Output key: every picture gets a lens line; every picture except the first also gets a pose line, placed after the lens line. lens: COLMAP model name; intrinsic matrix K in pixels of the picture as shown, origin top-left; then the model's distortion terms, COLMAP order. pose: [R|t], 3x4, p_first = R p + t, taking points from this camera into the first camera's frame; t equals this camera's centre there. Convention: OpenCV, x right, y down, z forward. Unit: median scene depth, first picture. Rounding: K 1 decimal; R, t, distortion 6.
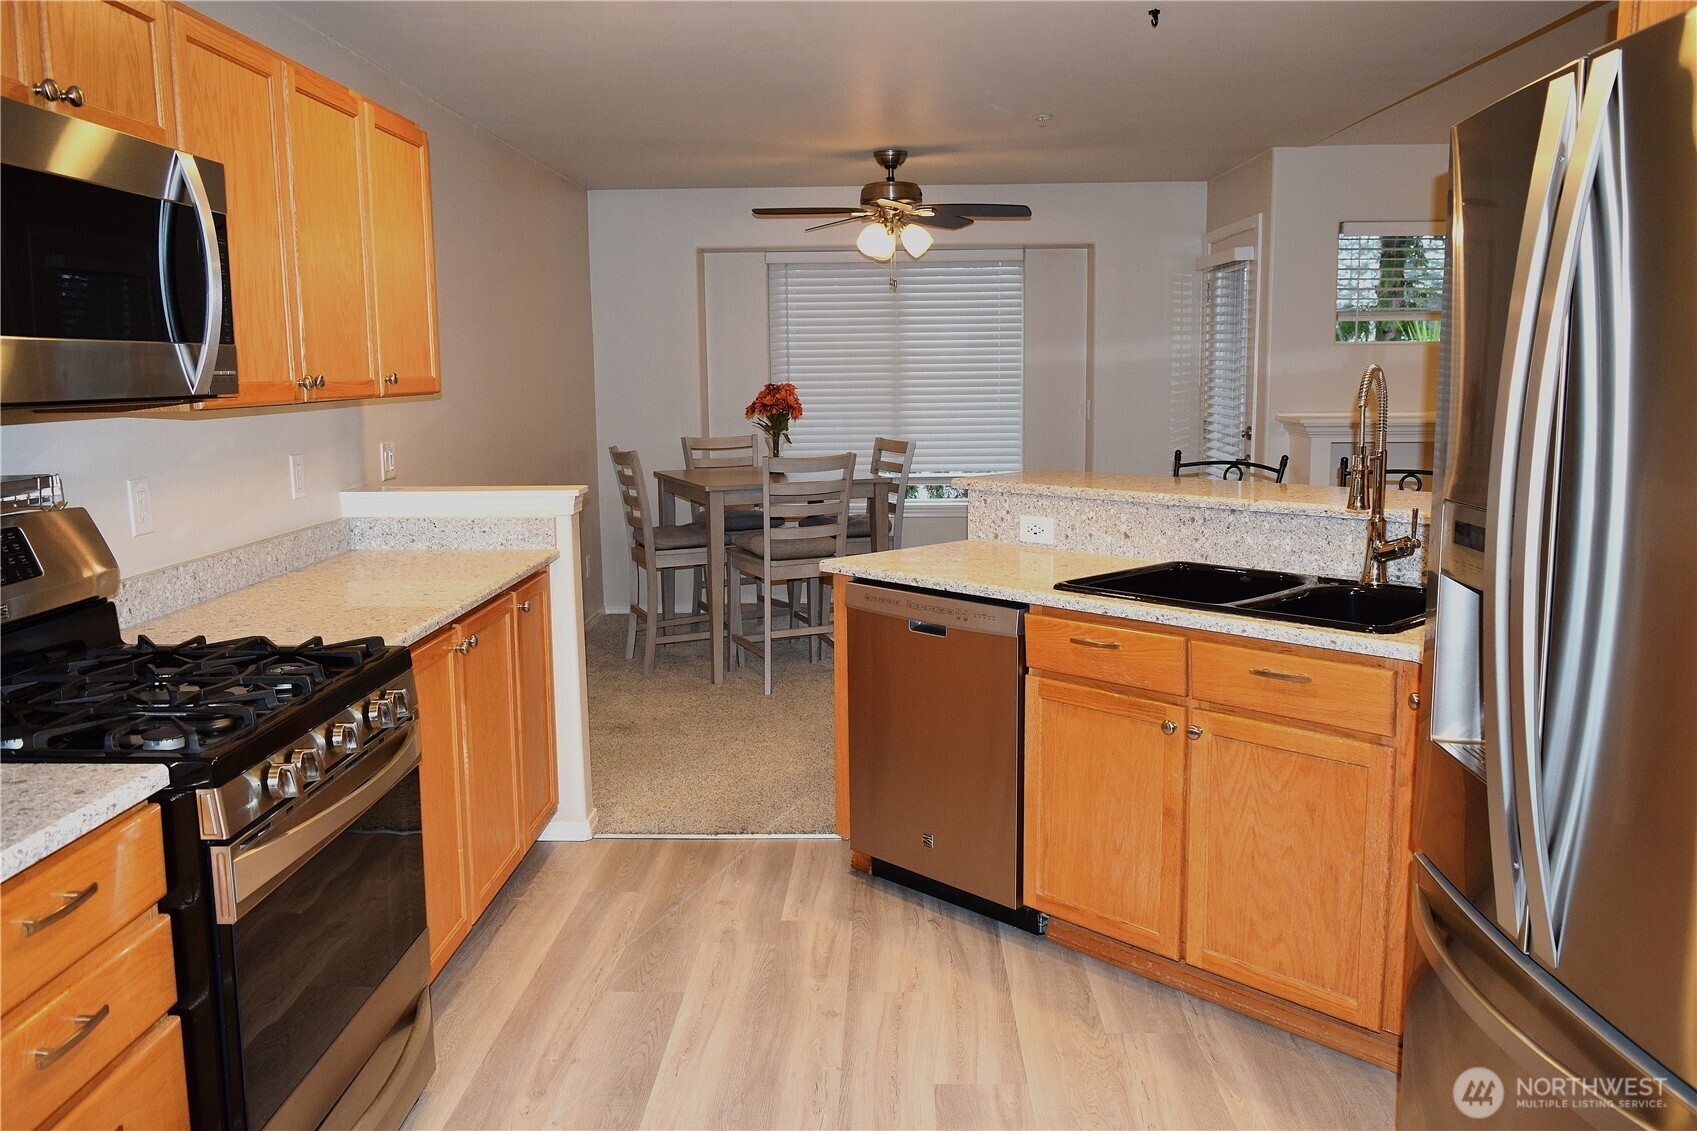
lens RADIAL K [[1353.0, 0, 848.5], [0, 1353.0, 565.5], [0, 0, 1]] dist [-0.027761, 0.002788]
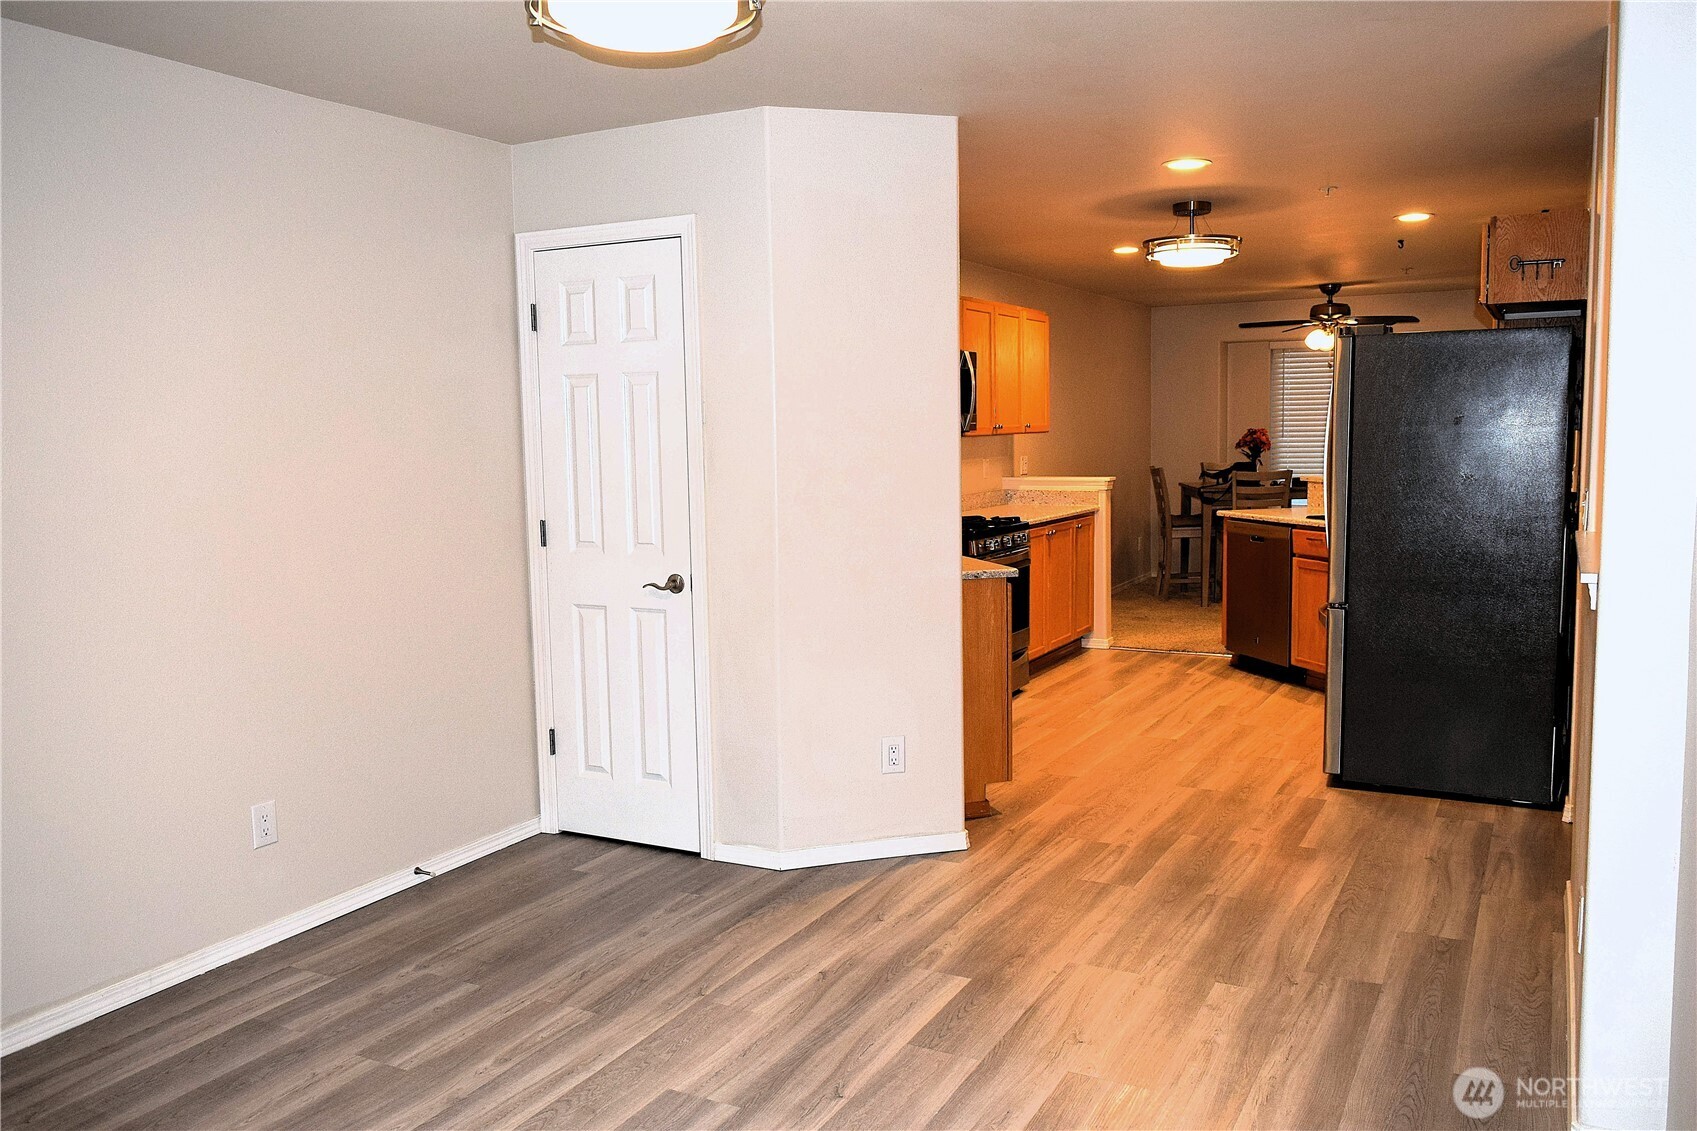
lens RADIAL K [[1315.8, 0, 850.6], [0, 1315.8, 557.8], [0, 0, 1]] dist [-0.016850, 0.013057]
pose [[0.896468, 0.038321, -0.441449, 0.222219], [-0.055432, 0.998126, -0.025925, 0.091586], [0.439628, 0.047711, 0.896912, -0.645766]]
